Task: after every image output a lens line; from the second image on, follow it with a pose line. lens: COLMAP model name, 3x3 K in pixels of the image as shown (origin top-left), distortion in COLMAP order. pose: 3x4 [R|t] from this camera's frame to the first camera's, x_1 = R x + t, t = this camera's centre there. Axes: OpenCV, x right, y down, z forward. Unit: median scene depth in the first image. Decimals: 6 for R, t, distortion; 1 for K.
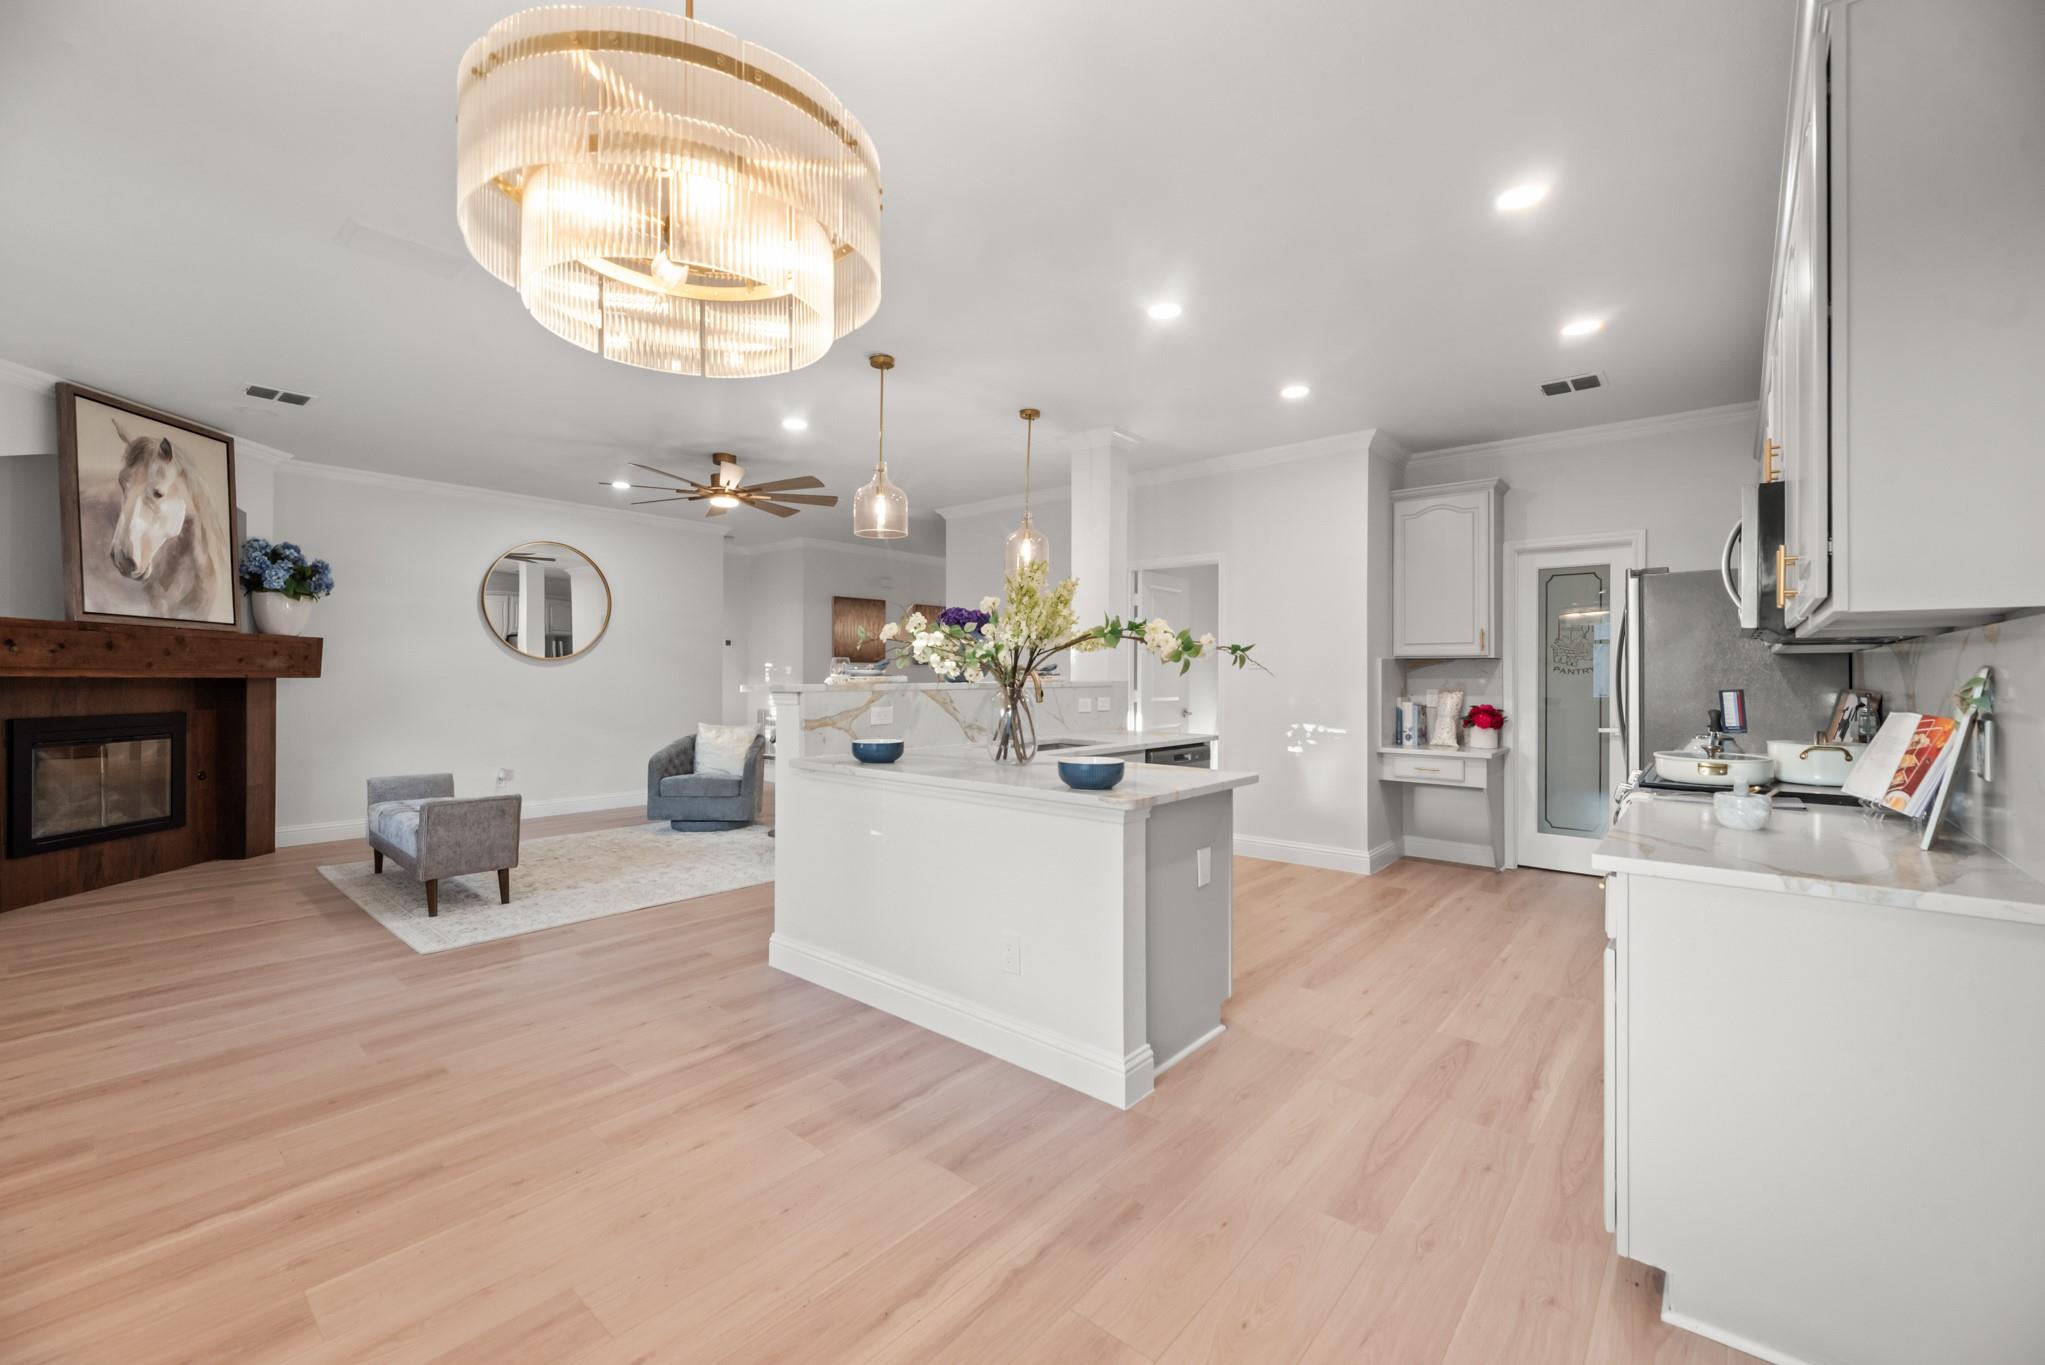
lens RADIAL K [[841.0, 0, 1025.7], [0, 841.0, 671.5], [0, 0, 1]] dist [0.001200, 0.000210]
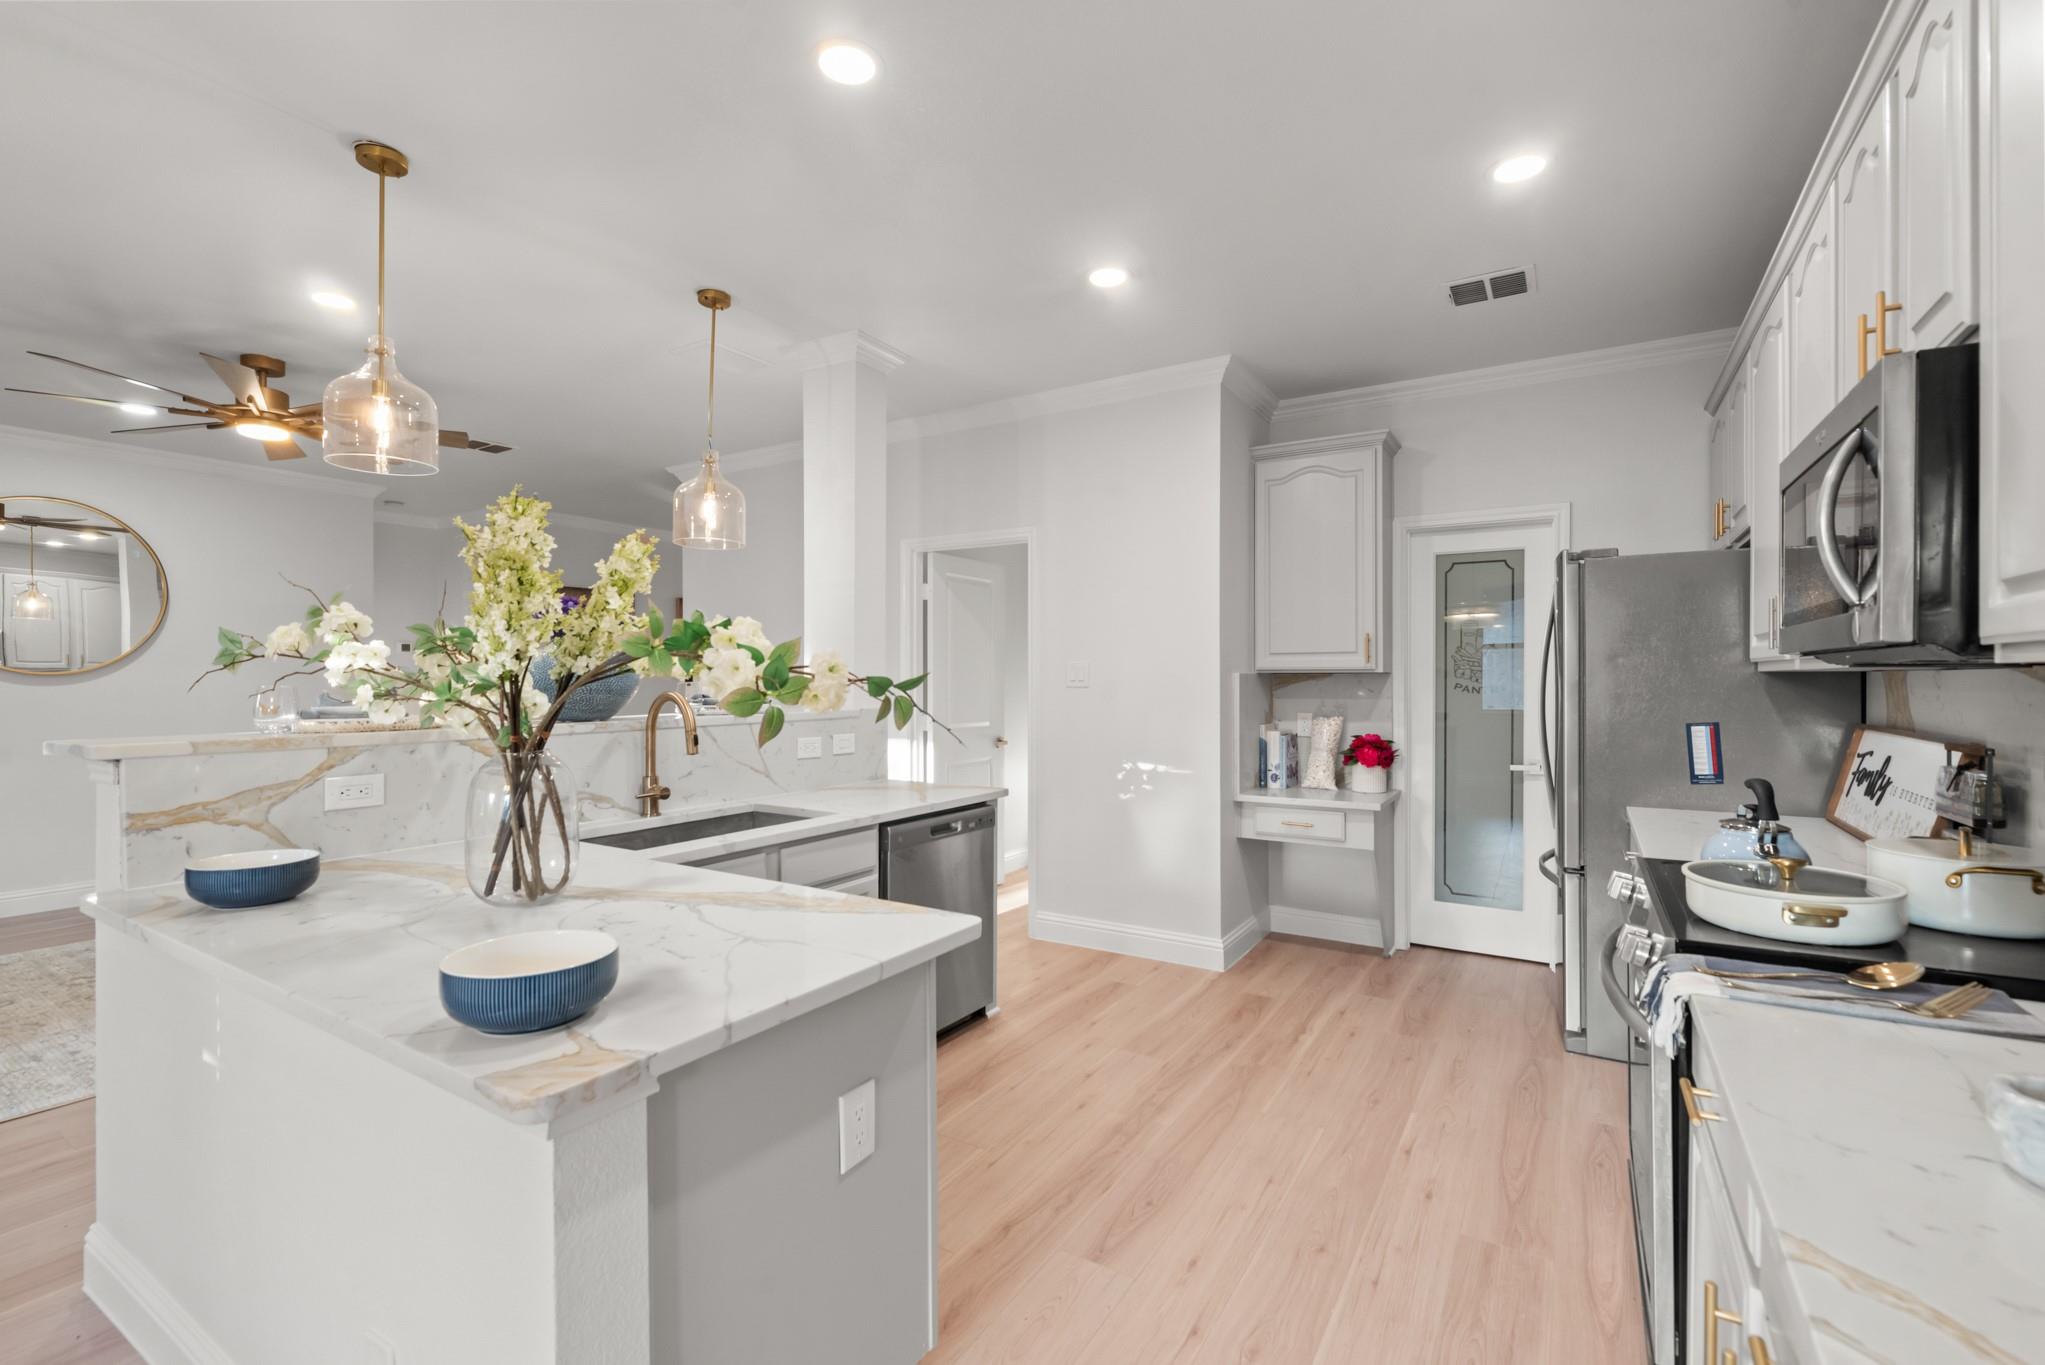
lens RADIAL K [[913.6, 0, 1022.5], [0, 913.6, 682.5], [0, 0, 1]] dist [-0.001667, -0.000124]
pose [[0.989091, -0.005035, 0.147221, 0.121617], [0.003830, 0.999957, 0.008468, -0.015477], [-0.147258, -0.007812, 0.989067, 0.245531]]
